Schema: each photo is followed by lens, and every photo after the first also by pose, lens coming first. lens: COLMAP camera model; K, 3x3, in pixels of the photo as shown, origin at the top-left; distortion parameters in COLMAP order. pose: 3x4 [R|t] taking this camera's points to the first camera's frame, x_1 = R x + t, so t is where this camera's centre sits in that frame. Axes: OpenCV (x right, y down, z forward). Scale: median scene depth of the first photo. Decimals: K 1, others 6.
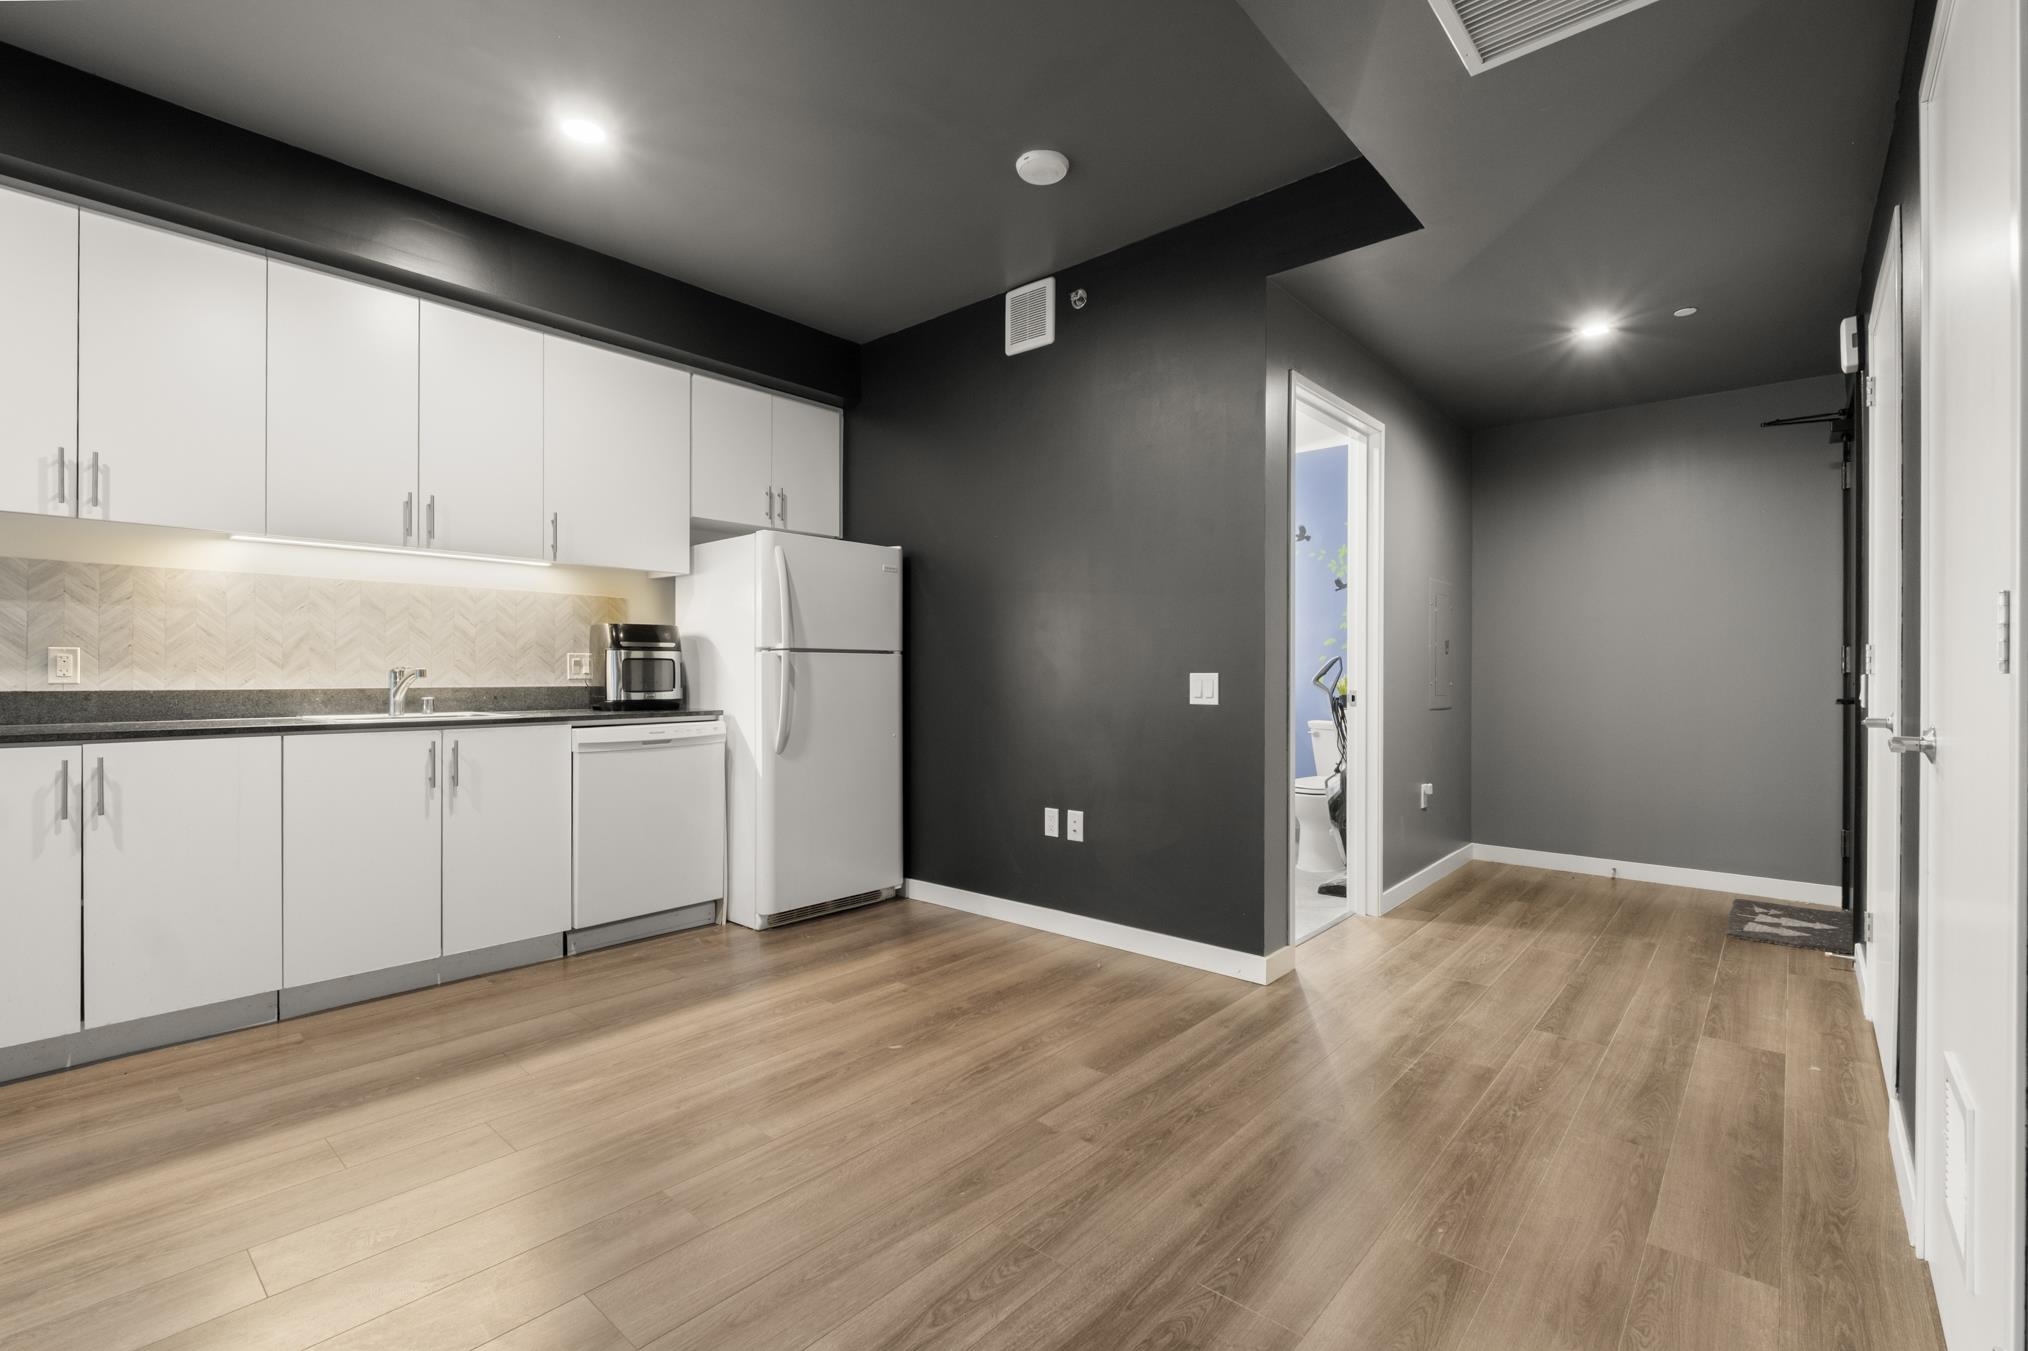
lens RADIAL K [[888.1, 0, 1022.4], [0, 888.1, 673.7], [0, 0, 1]] dist [-0.007773, -0.000766]
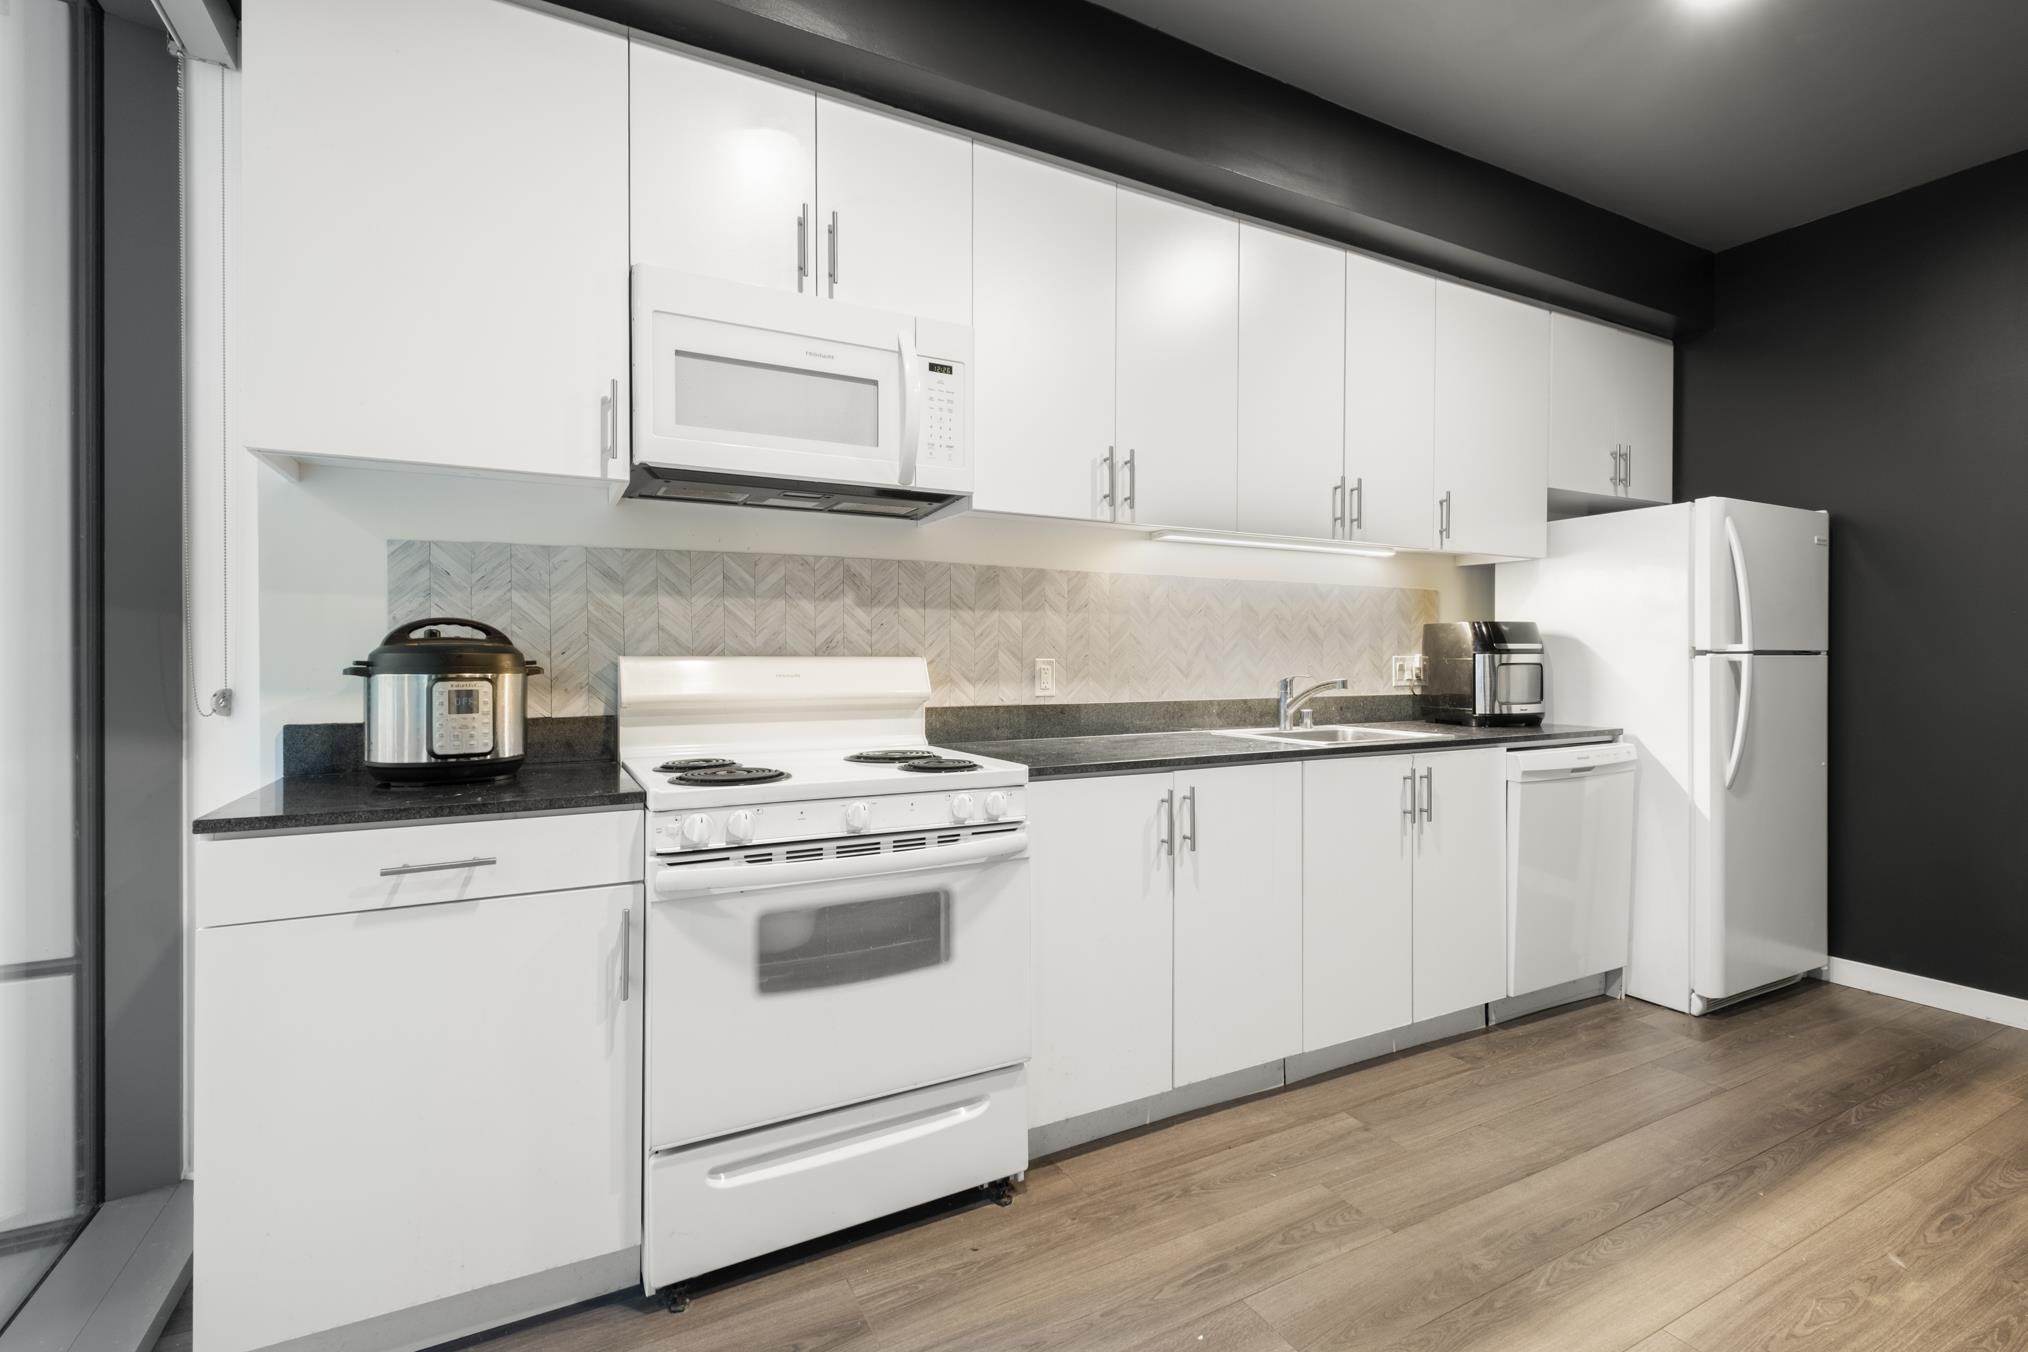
lens RADIAL K [[908.5, 0, 1016.4], [0, 908.5, 662.5], [0, 0, 1]] dist [0.000621, -0.000076]
pose [[0.931910, 0.001905, -0.362685, -0.644470], [0.000166, 0.999984, 0.005679, -0.026620], [0.362690, -0.005352, 0.931895, 0.055004]]
